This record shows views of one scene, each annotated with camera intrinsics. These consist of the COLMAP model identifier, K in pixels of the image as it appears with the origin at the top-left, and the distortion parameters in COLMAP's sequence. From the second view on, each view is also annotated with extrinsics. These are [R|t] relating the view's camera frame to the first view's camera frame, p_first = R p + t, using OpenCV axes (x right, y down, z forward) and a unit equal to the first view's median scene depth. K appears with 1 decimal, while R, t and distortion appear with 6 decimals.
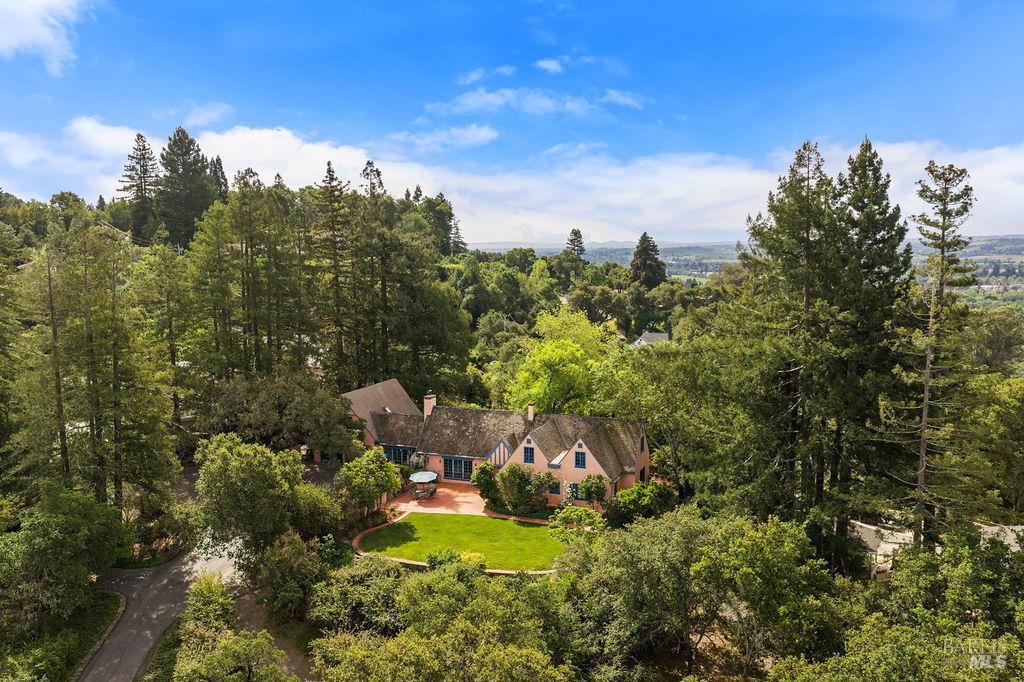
lens RADIAL K [[847.5, 0, 512.0], [0, 847.5, 341.0], [0, 0, 1]] dist [0.006200, -0.008737]
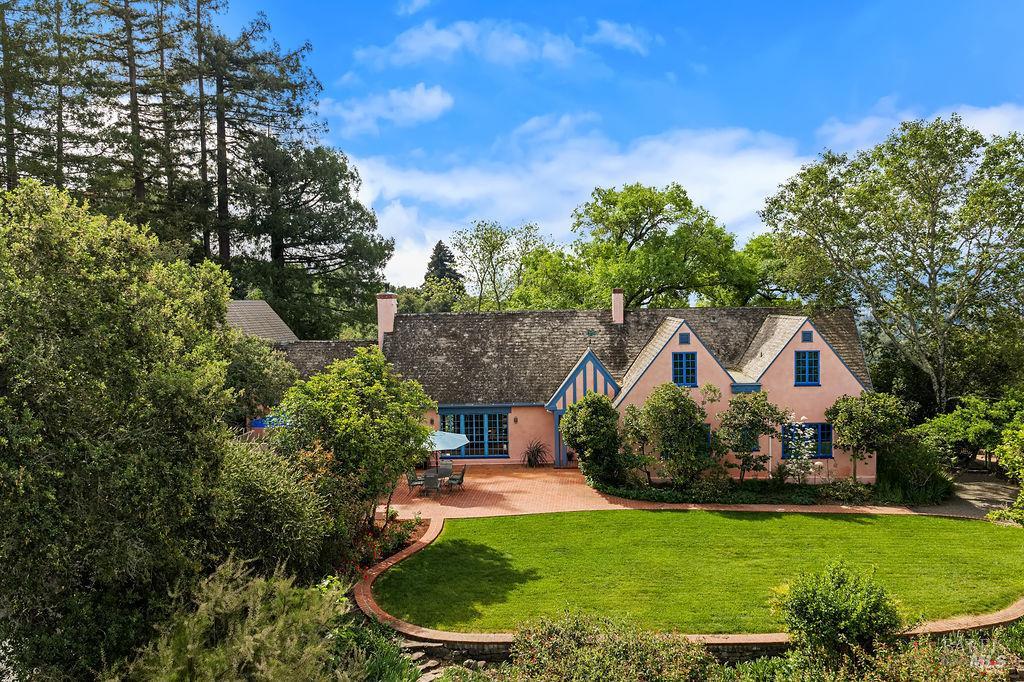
lens RADIAL K [[847.5, 0, 512.0], [0, 847.5, 341.0], [0, 0, 1]] dist [0.006200, -0.008737]
pose [[0.960014, -0.032183, 0.278095, -0.187313], [0.051345, 0.996761, -0.061897, 0.142658], [-0.275202, 0.073700, 0.958557, 0.606080]]
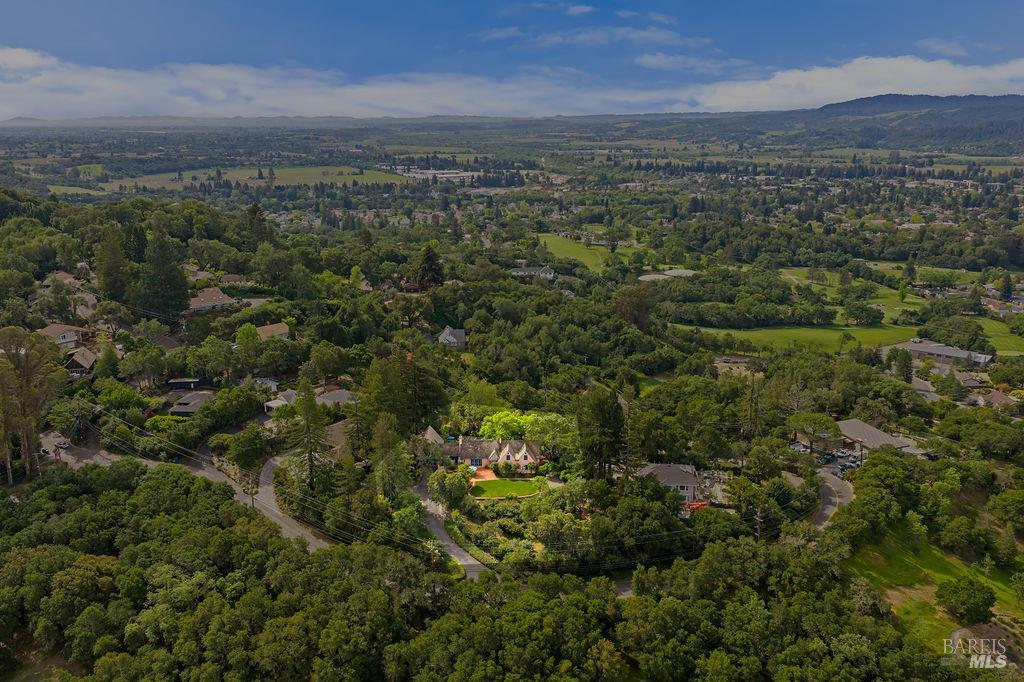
lens RADIAL K [[847.5, 0, 512.0], [0, 847.5, 341.0], [0, 0, 1]] dist [0.006200, -0.008737]
pose [[0.931403, -0.087736, 0.353258, -1.021062], [0.036649, 0.988188, 0.148798, -0.744587], [-0.362140, -0.125644, 0.923617, -1.801007]]
